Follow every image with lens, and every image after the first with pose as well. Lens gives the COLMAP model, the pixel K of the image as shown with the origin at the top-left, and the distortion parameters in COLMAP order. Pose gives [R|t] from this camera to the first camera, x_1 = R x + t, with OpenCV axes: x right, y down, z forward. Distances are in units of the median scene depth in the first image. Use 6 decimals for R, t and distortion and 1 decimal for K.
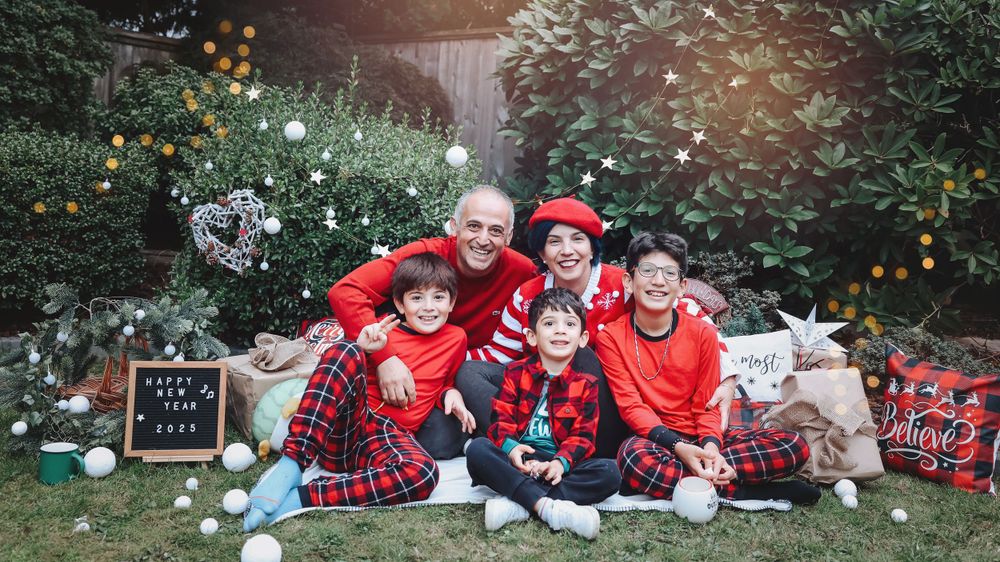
lens RADIAL K [[869.6, 0, 499.0], [0, 869.6, 245.0], [0, 0, 1]] dist [-0.038077, -0.002159]
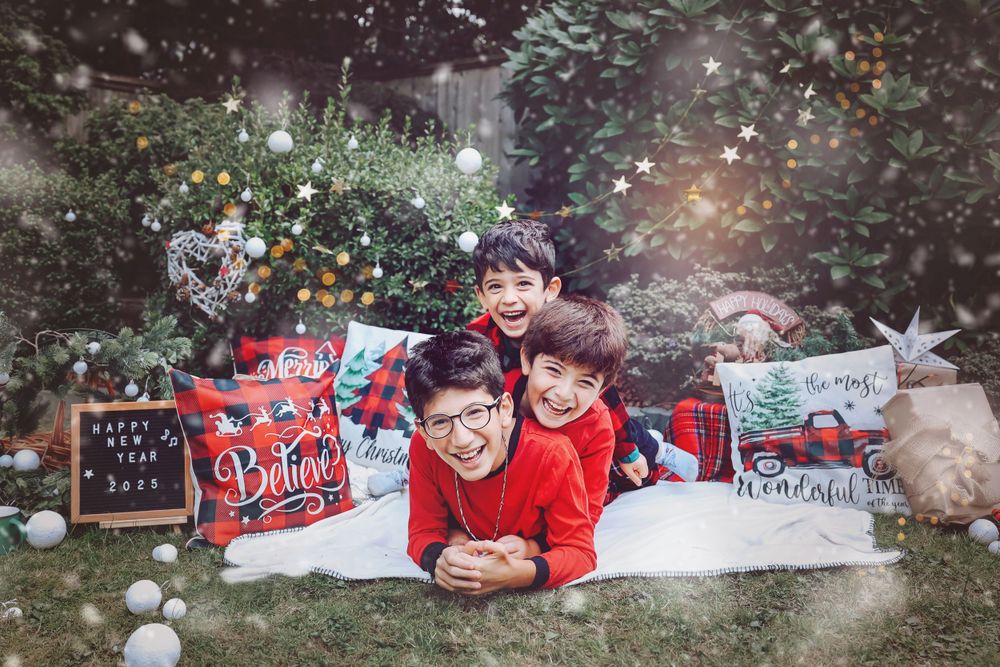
lens RADIAL K [[844.3, 0, 472.5], [0, 844.3, 329.3], [0, 0, 1]] dist [-0.098182, 0.072862]
pose [[0.998816, -0.039012, -0.029057, -0.026925], [0.039484, 0.999094, 0.015858, 0.047638], [0.028412, -0.016987, 0.999452, 0.169127]]
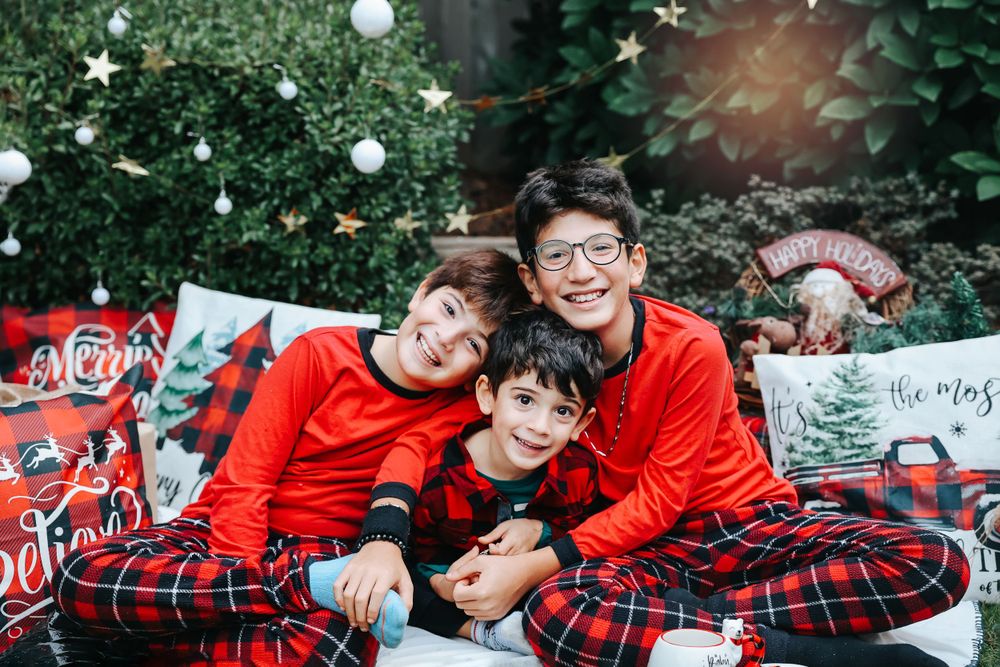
lens RADIAL K [[1442.9, 0, 505.7], [0, 1442.9, 332.8], [0, 0, 1]] dist [0.142472, -0.010077]
pose [[0.998529, -0.048008, -0.025193, 0.042431], [0.050352, 0.993450, 0.102575, 0.000270], [0.020103, -0.103693, 0.994406, 0.117054]]
